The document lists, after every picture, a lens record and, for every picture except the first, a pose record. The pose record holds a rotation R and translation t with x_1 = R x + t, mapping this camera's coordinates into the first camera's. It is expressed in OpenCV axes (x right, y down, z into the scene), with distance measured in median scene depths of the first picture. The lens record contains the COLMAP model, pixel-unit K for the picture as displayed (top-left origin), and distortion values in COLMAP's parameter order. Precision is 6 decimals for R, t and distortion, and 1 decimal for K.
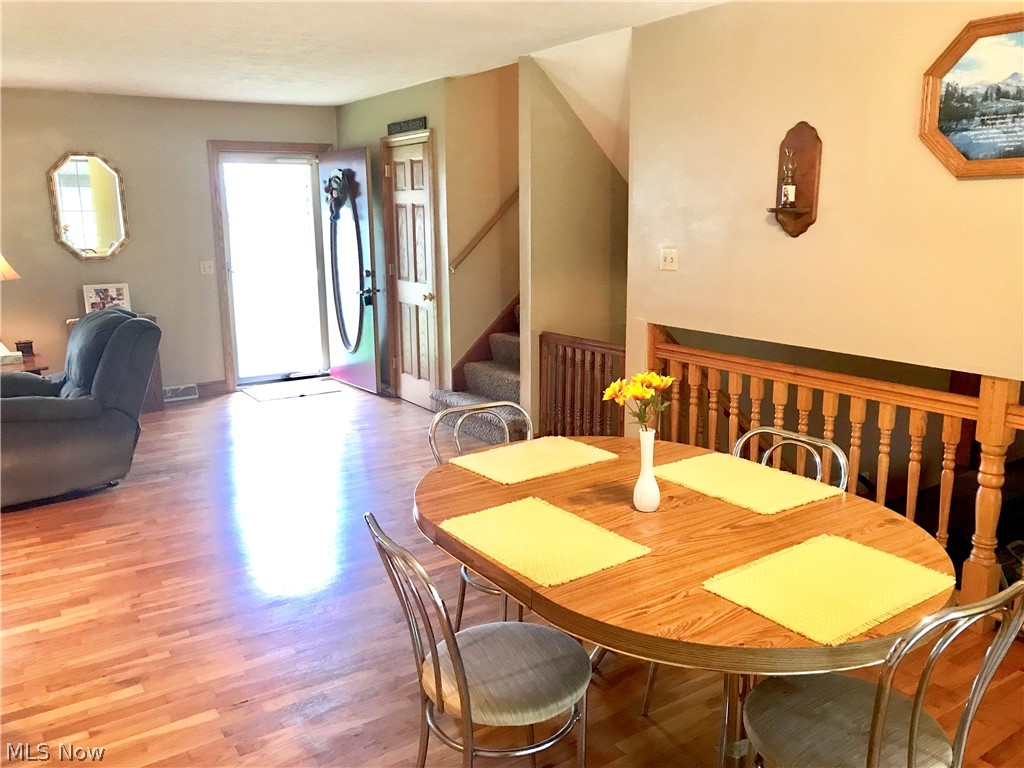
lens RADIAL K [[838.0, 0, 505.8], [0, 838.0, 377.9], [0, 0, 1]] dist [0.068049, -0.096634]
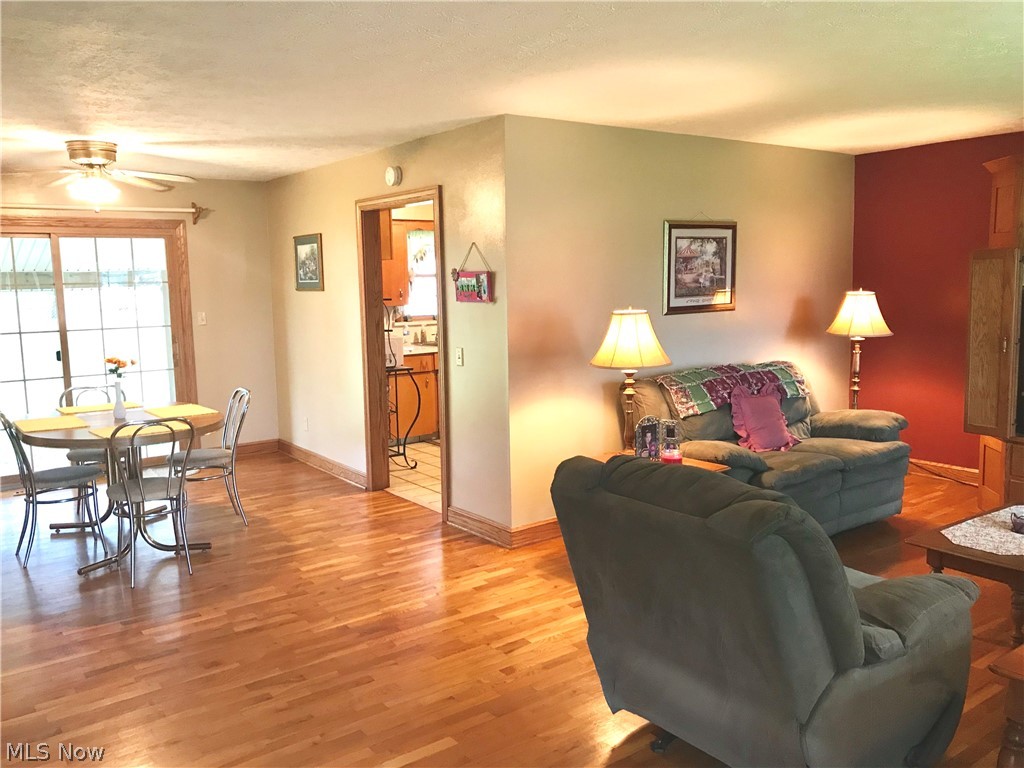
lens RADIAL K [[838.0, 0, 505.8], [0, 838.0, 377.9], [0, 0, 1]] dist [0.068049, -0.096634]
pose [[-0.998332, 0.036160, -0.044997, -0.386855], [0.020539, 0.950994, 0.308527, -0.317851], [0.053948, 0.307088, -0.950151, 1.622171]]
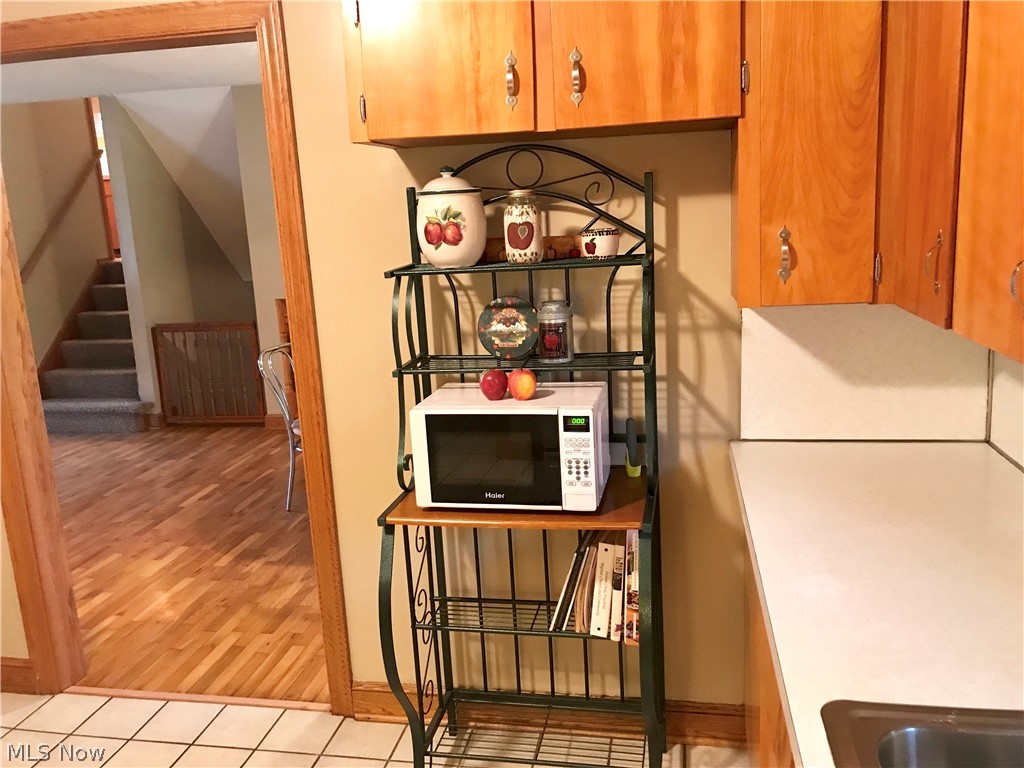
lens RADIAL K [[838.0, 0, 505.8], [0, 838.0, 377.9], [0, 0, 1]] dist [0.068049, -0.096634]
pose [[0.709097, -0.167661, 0.684888, -0.531576], [0.180408, 0.982128, 0.053641, 0.053348], [-0.681641, 0.085523, 0.726671, -0.246118]]
